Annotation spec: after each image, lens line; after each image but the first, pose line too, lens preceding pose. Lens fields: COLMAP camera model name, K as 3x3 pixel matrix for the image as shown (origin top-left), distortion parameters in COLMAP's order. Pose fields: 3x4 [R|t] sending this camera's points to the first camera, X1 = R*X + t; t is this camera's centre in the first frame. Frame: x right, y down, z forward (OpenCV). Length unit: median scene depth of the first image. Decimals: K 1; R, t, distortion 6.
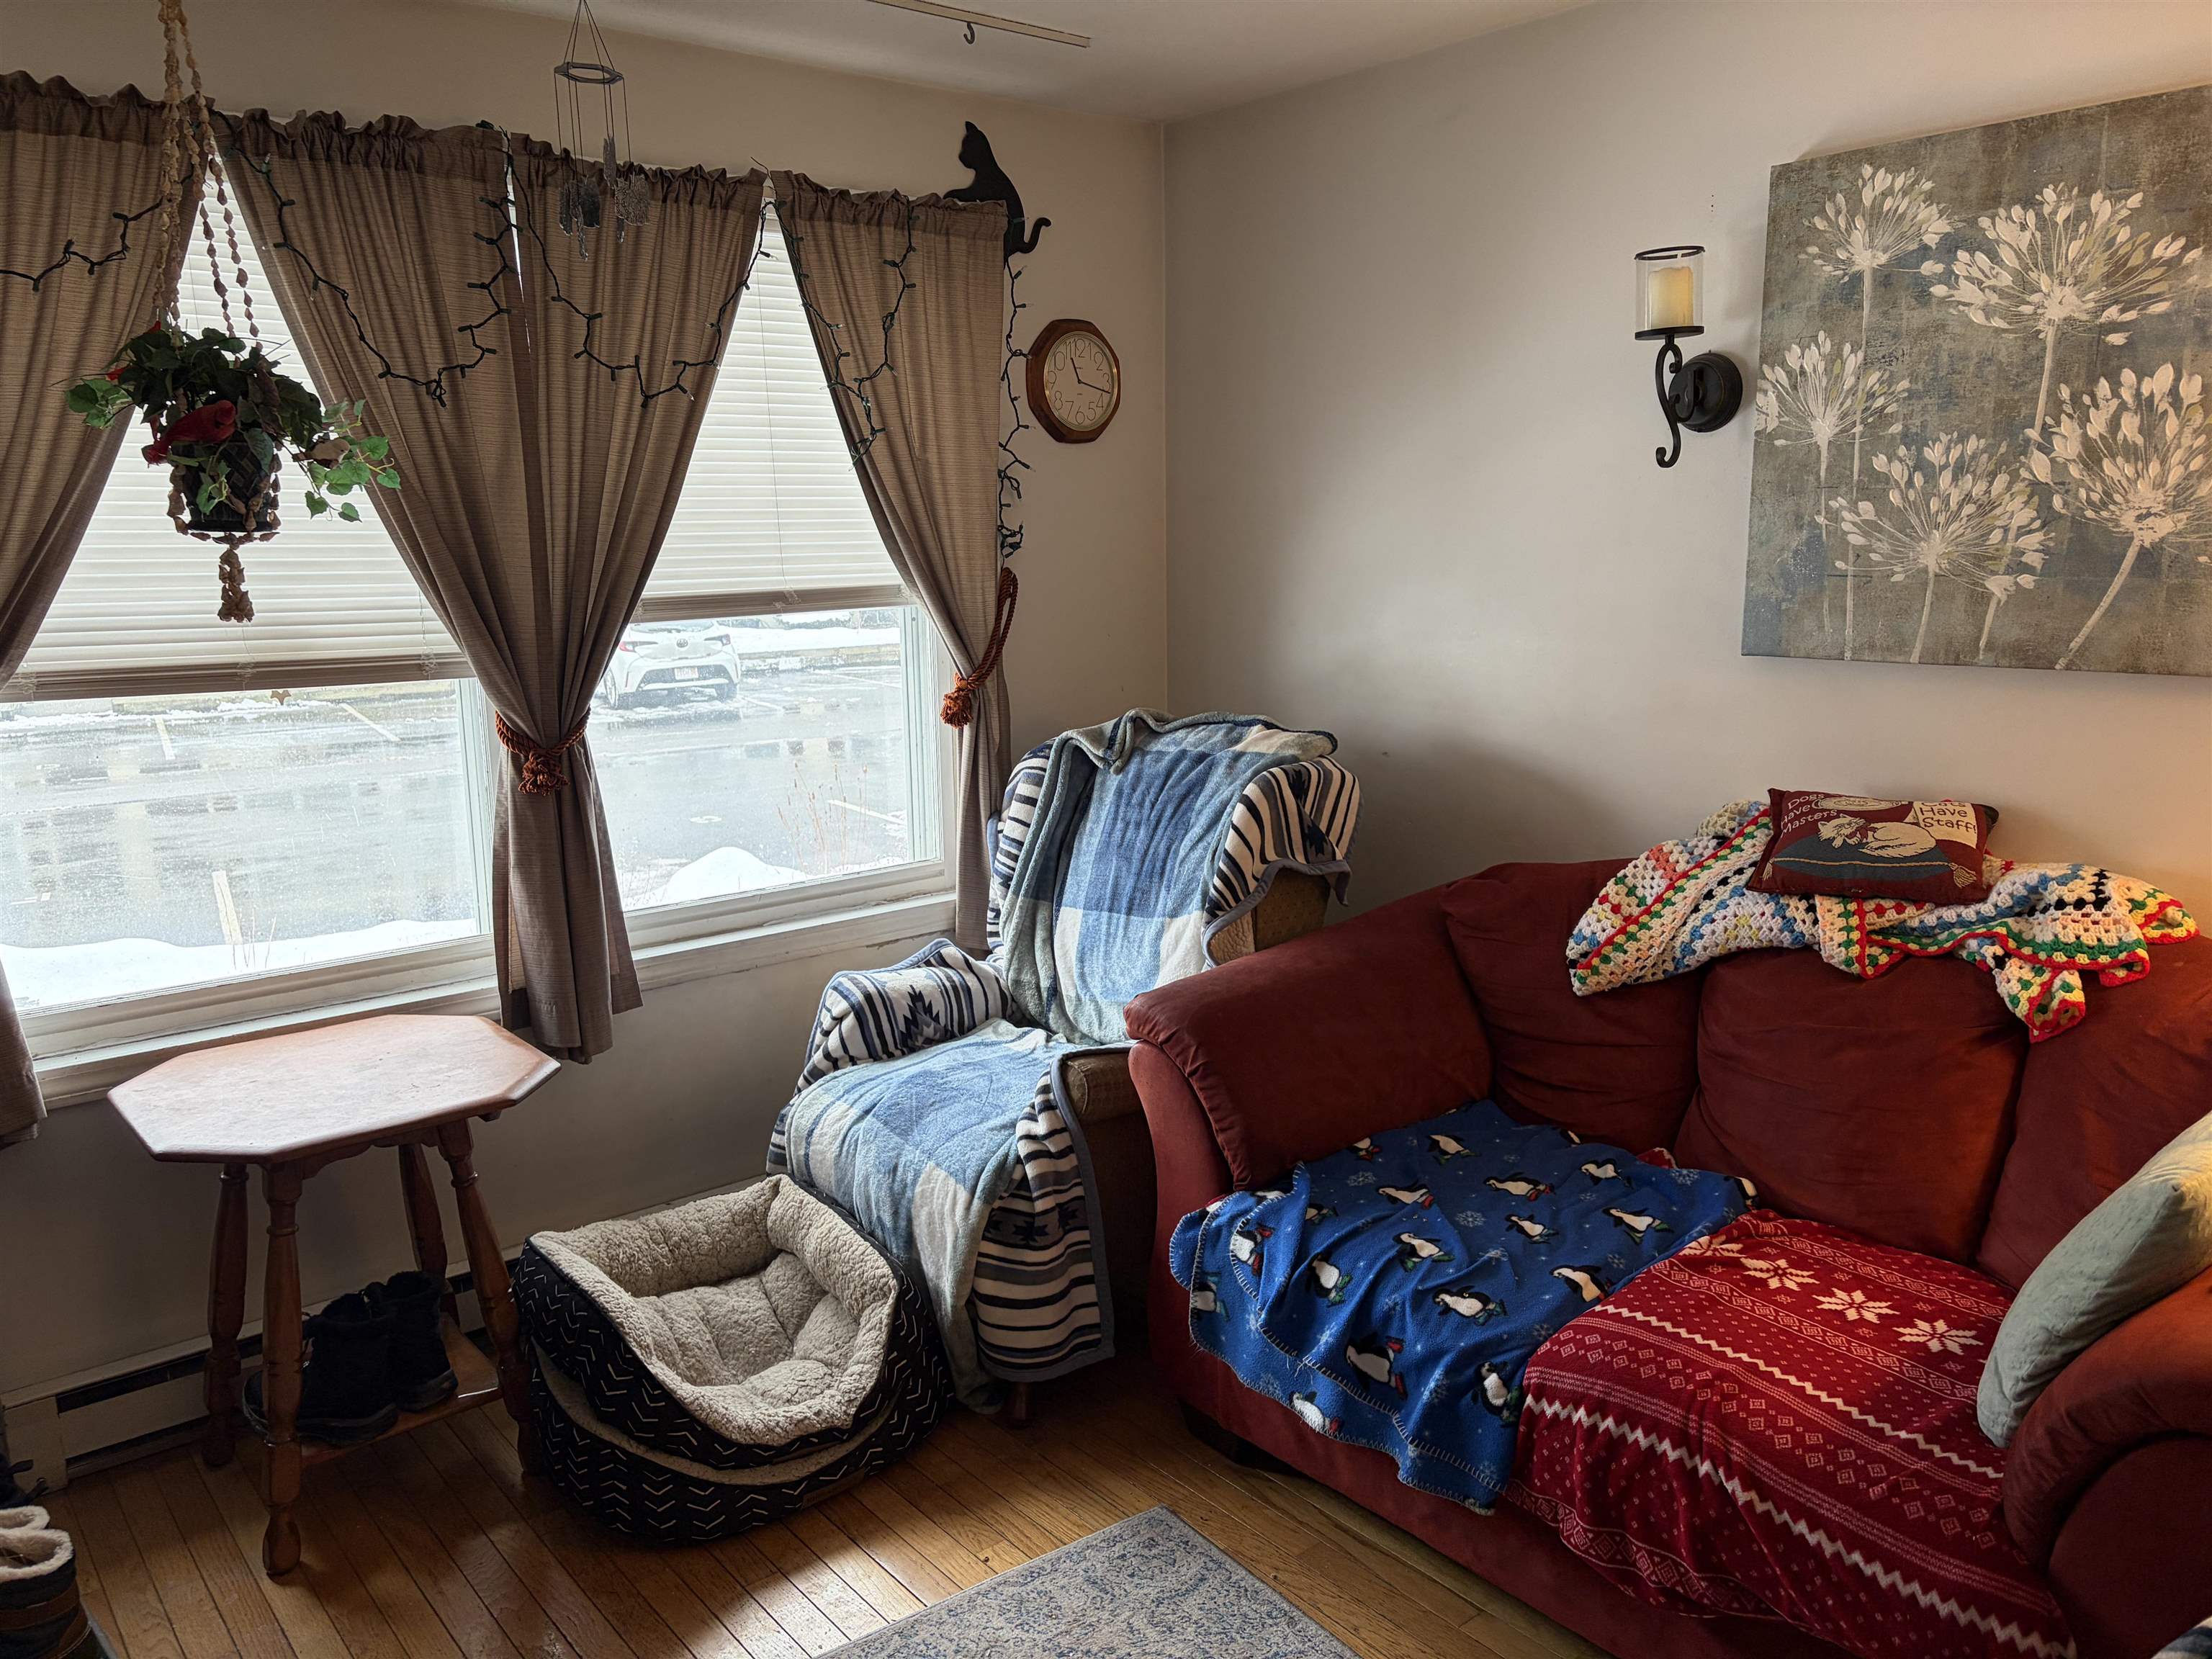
lens RADIAL K [[1648.6, 0, 1106.0], [0, 1648.6, 829.5], [0, 0, 1]] dist [0.097257, -0.119164]
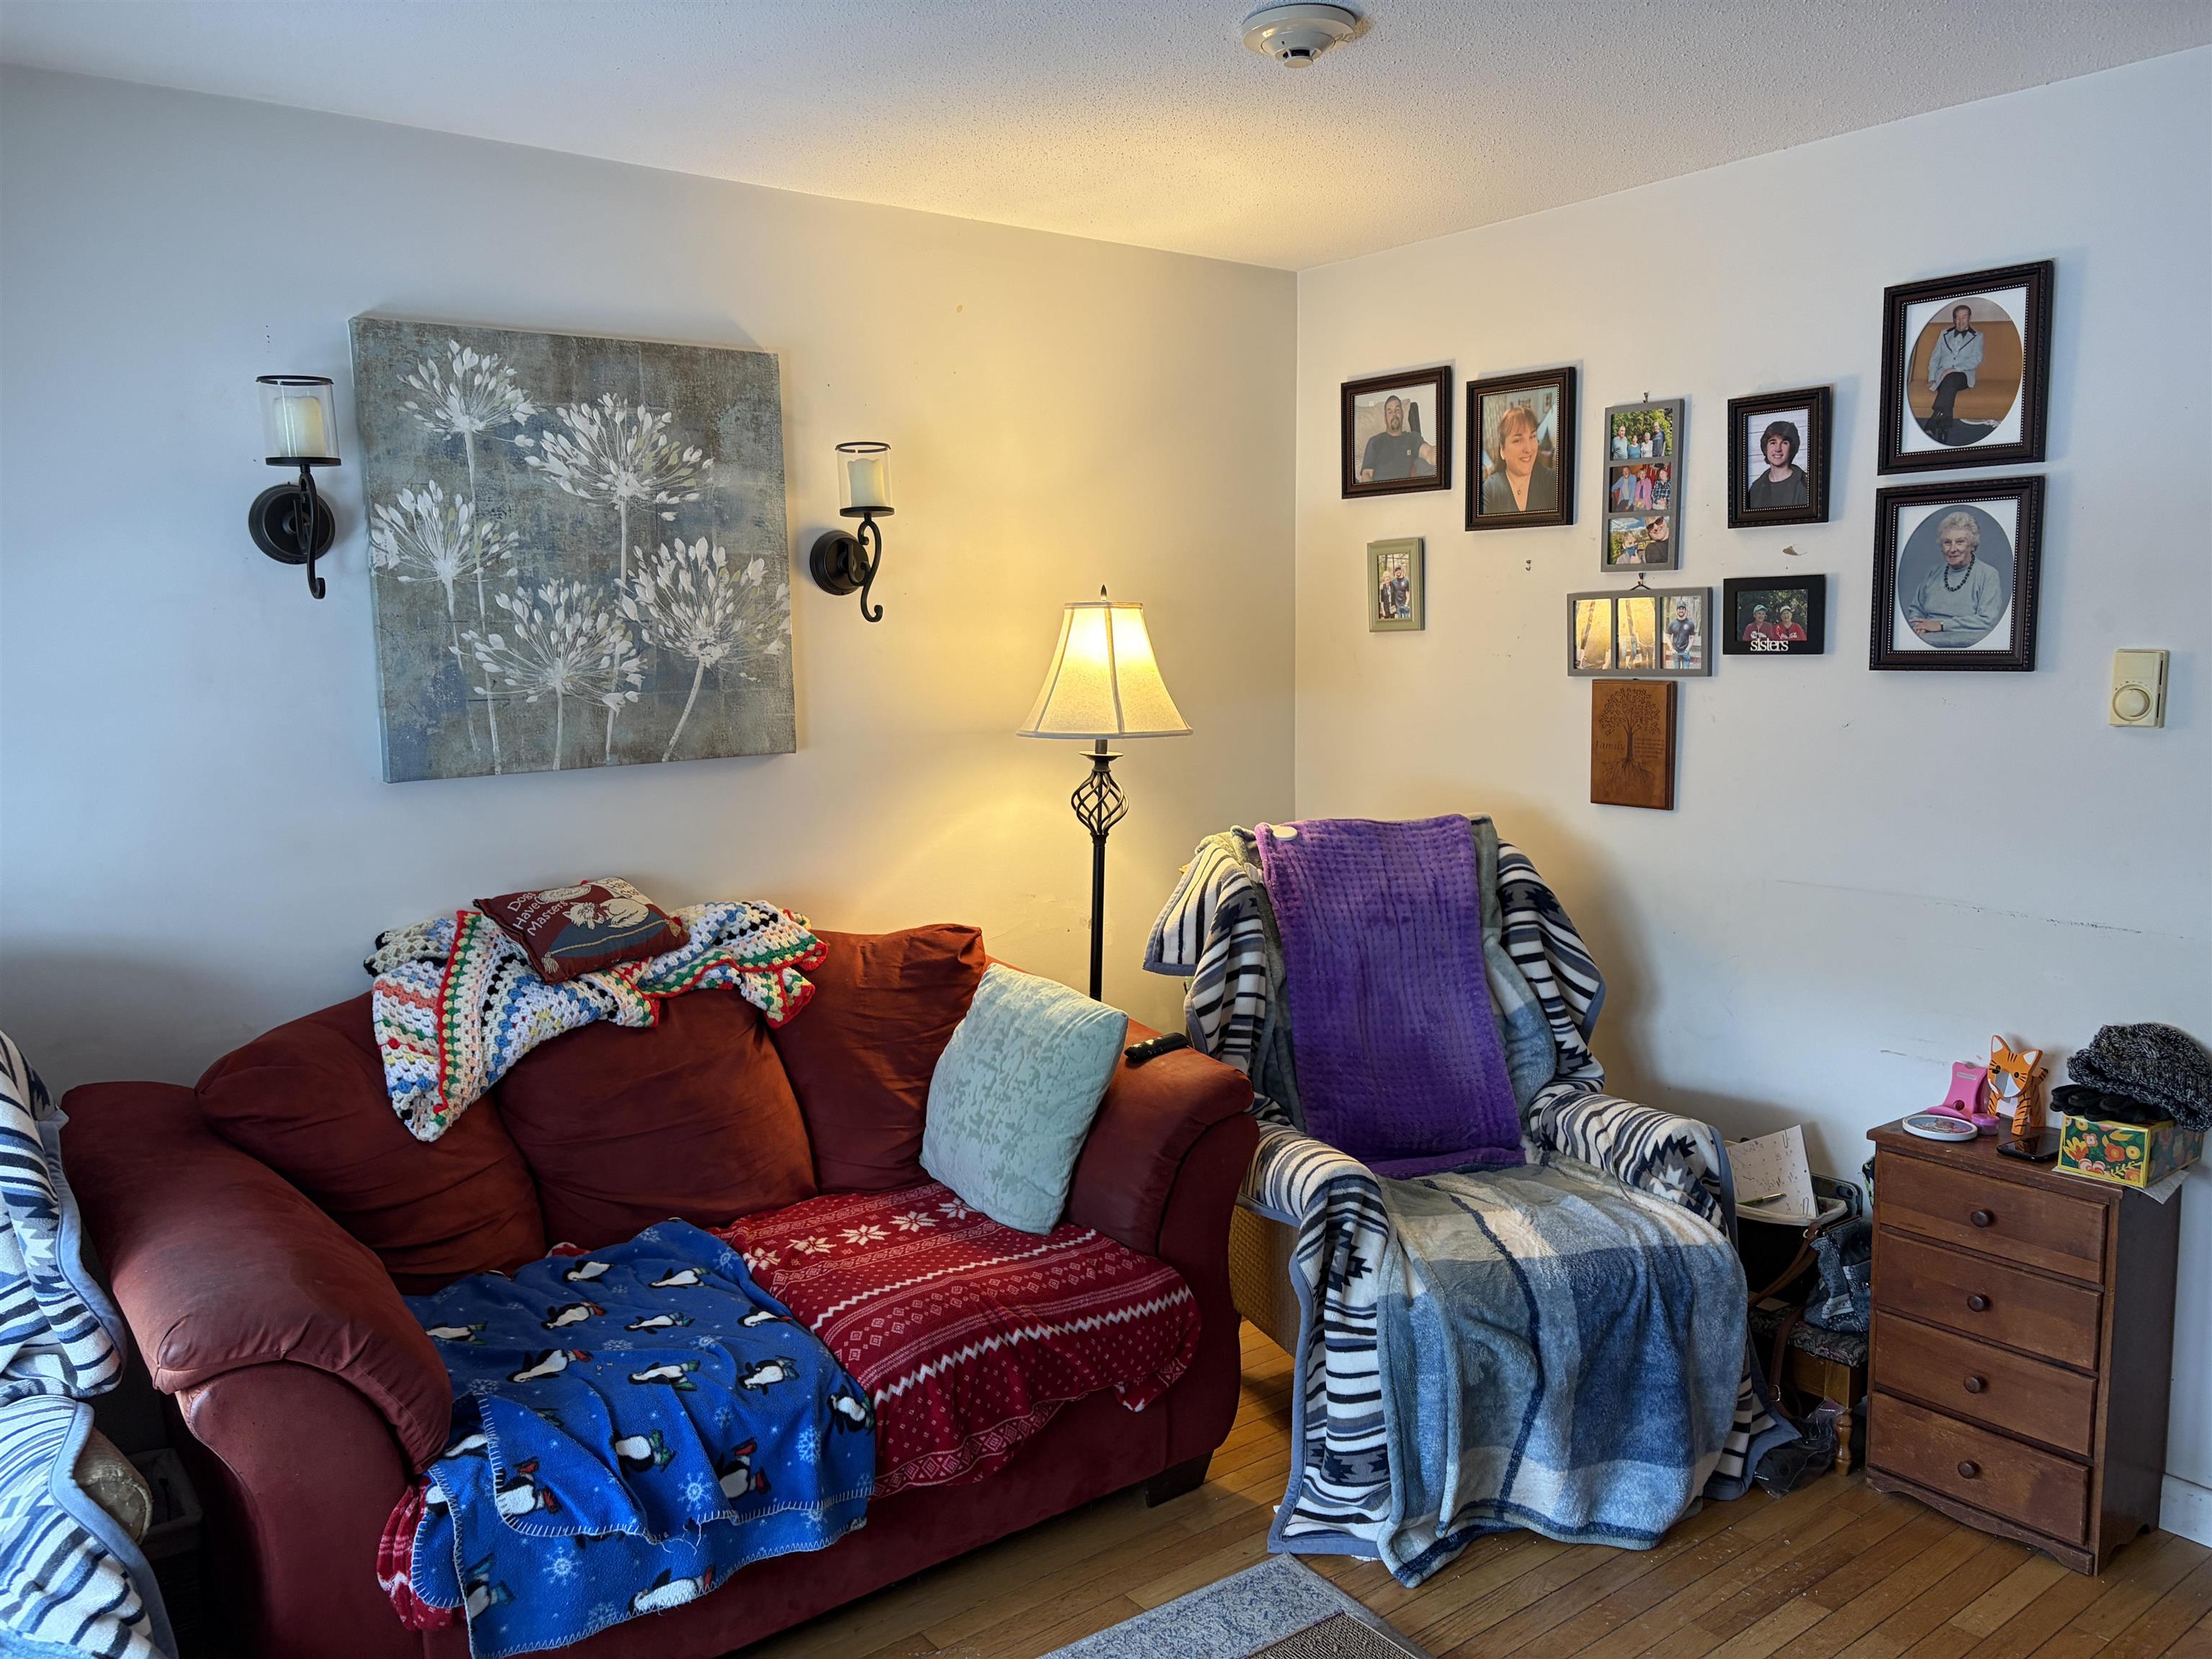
lens RADIAL K [[1688.5, 0, 1106.0], [0, 1688.5, 829.5], [0, 0, 1]] dist [0.000119, -0.003121]
pose [[0.025241, -0.105748, 0.994073, -0.719481], [0.201121, 0.974594, 0.098569, -0.101920], [-0.979241, 0.197441, 0.045868, 0.600412]]
